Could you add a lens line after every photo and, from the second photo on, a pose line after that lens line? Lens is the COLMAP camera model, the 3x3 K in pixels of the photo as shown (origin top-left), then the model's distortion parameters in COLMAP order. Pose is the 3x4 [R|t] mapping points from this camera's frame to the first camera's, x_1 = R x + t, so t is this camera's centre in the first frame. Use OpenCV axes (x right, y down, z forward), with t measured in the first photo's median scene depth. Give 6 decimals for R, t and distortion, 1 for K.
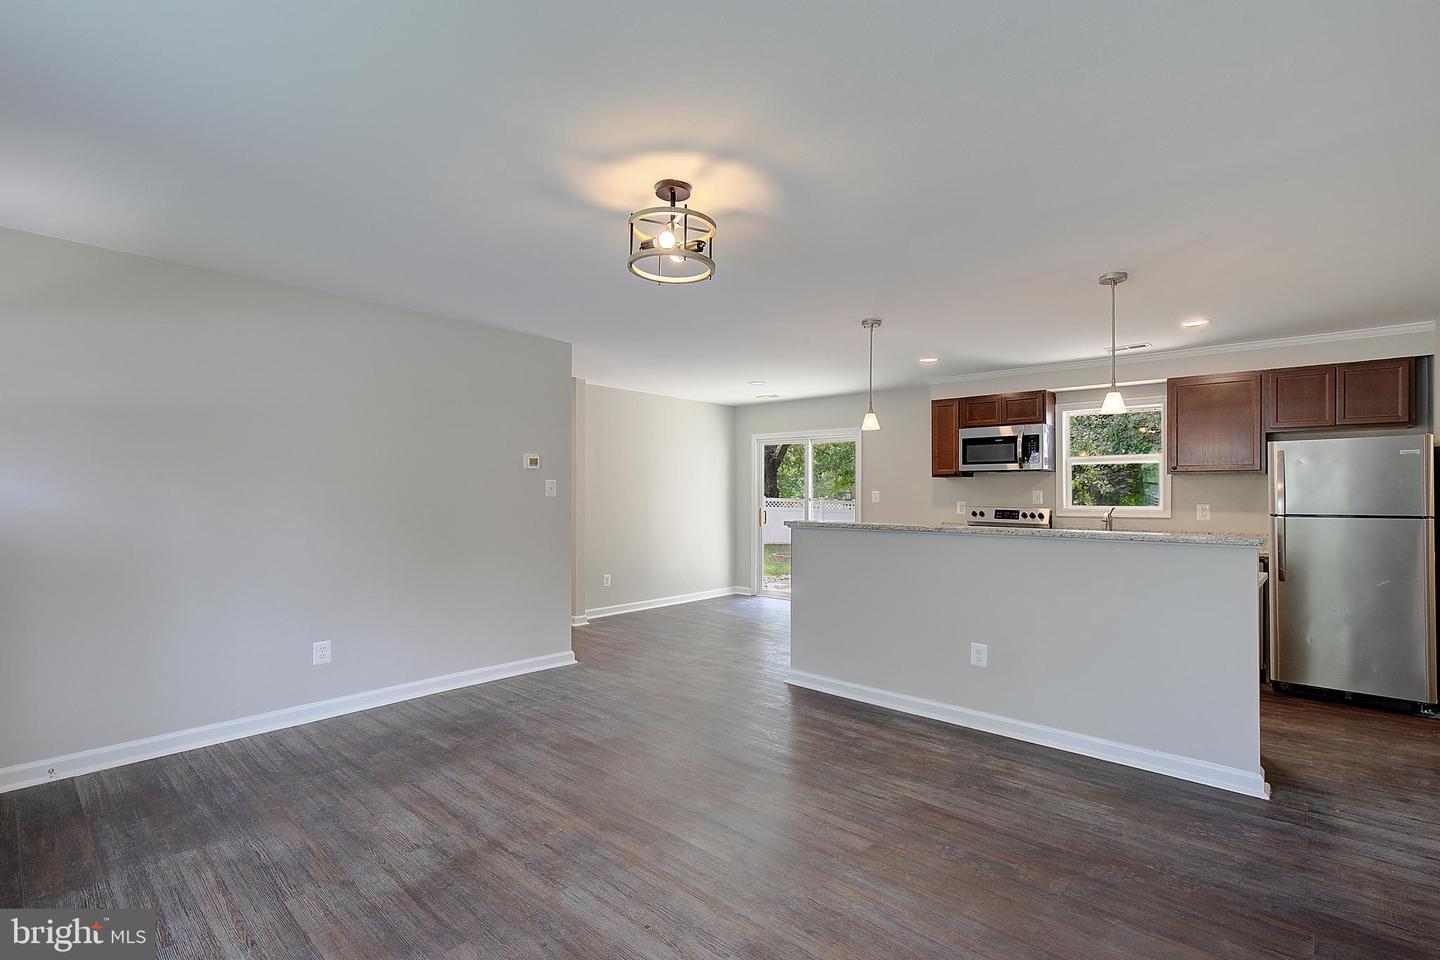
lens RADIAL K [[663.5, 0, 730.1], [0, 663.5, 485.0], [0, 0, 1]] dist [0.002854, 0.001042]
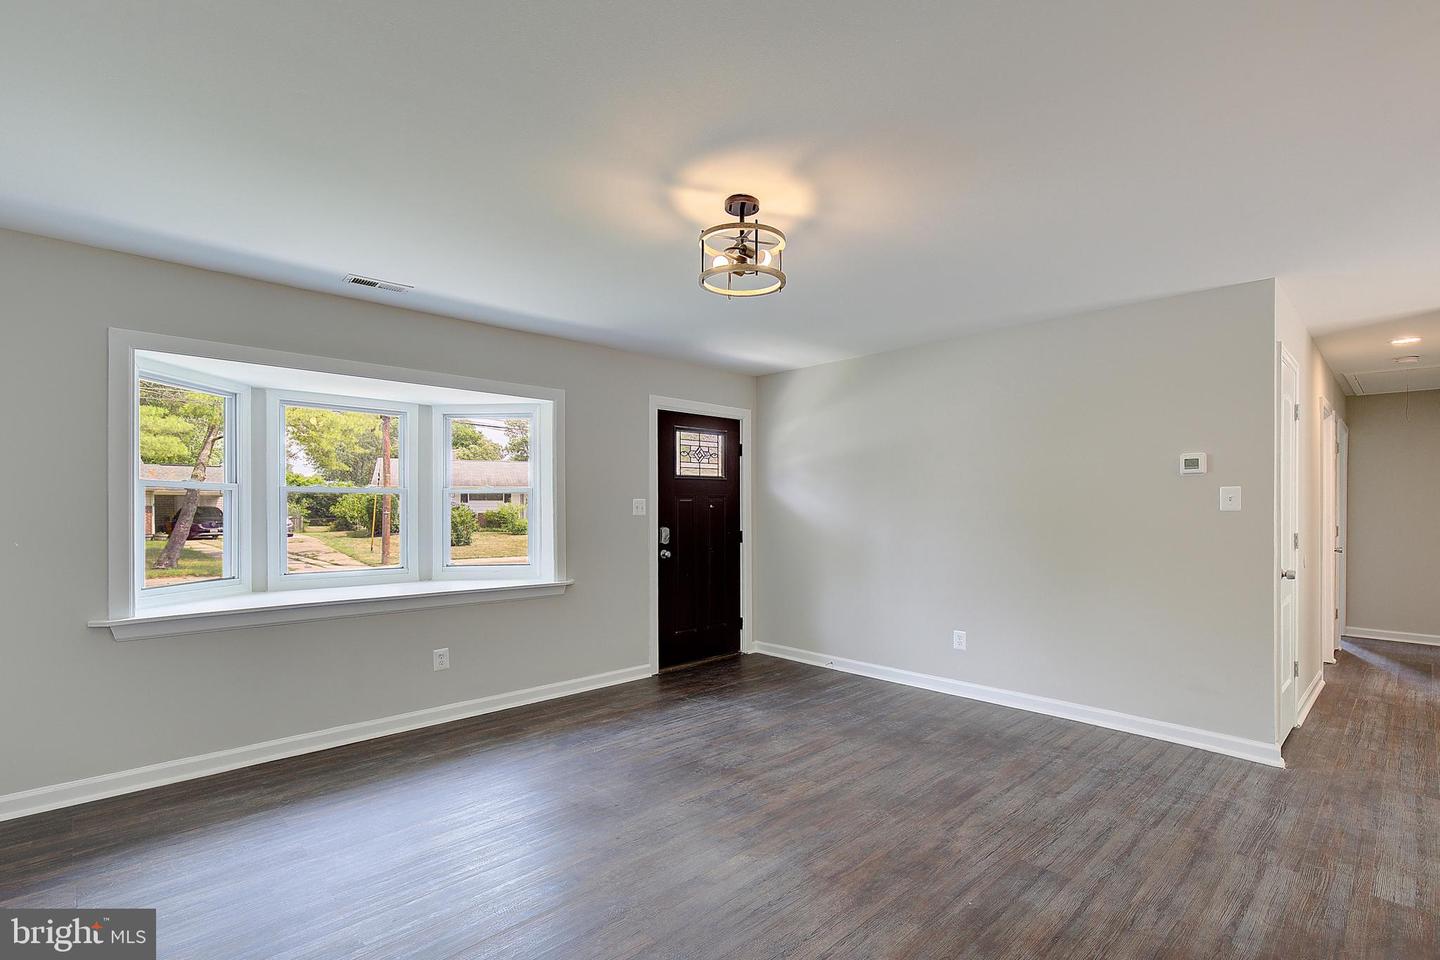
lens RADIAL K [[663.5, 0, 744.2], [0, 663.5, 508.7], [0, 0, 1]] dist [0.002854, 0.001042]
pose [[-0.066995, -0.000900, -0.997753, 0.759511], [0.014446, 0.999894, -0.001872, 0.015050], [0.997649, -0.014538, -0.066975, 0.877977]]
